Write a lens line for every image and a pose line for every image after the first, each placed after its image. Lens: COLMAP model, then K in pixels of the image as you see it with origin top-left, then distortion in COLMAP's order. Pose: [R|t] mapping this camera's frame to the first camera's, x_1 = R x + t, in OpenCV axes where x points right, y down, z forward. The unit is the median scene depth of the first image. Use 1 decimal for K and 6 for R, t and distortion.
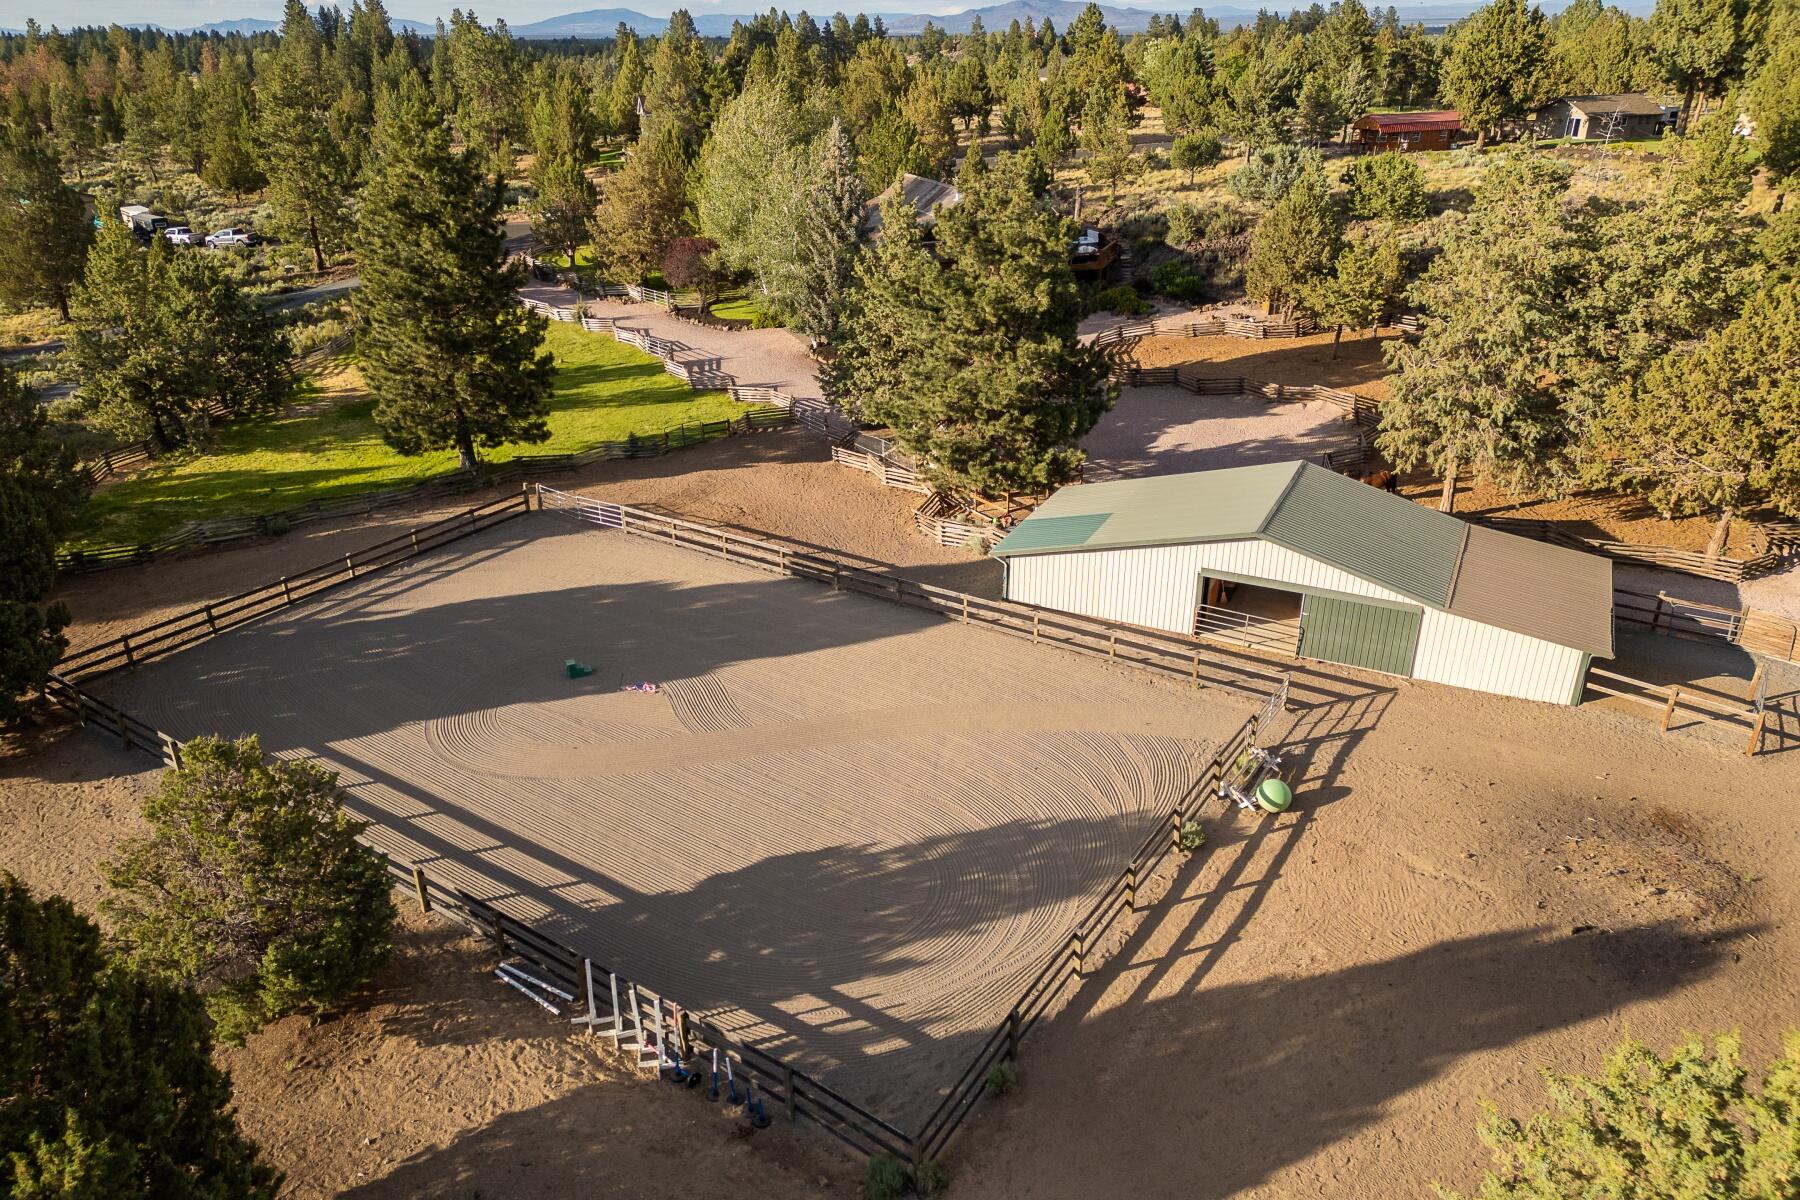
lens RADIAL K [[1206.3, 0, 900.0], [0, 1206.3, 600.0], [0, 0, 1]] dist [0.081148, -0.087368]
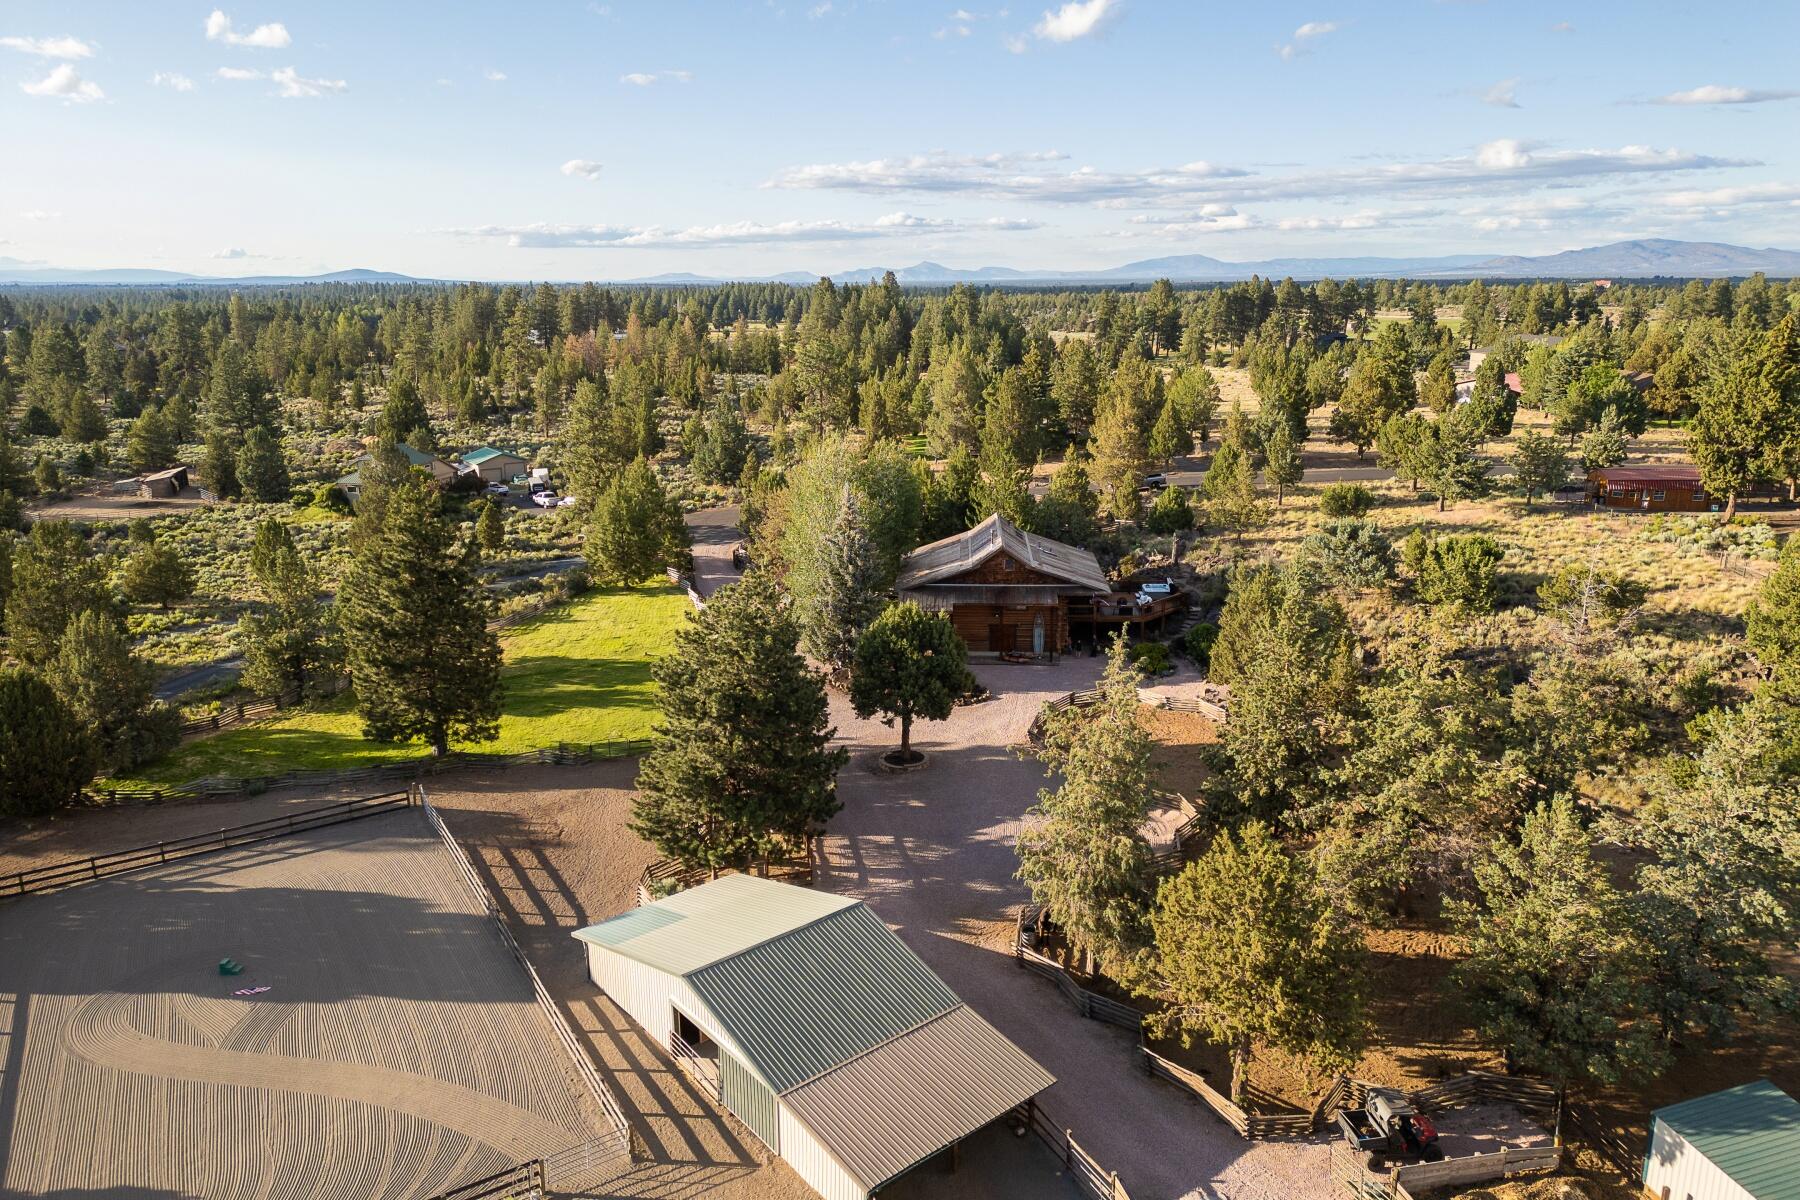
lens RADIAL K [[1206.3, 0, 900.0], [0, 1206.3, 600.0], [0, 0, 1]] dist [0.081148, -0.087368]
pose [[0.918456, 0.103358, -0.381779, 0.717101], [-0.170088, 0.974655, -0.145319, -0.216981], [0.357083, 0.198405, 0.912758, 0.009557]]
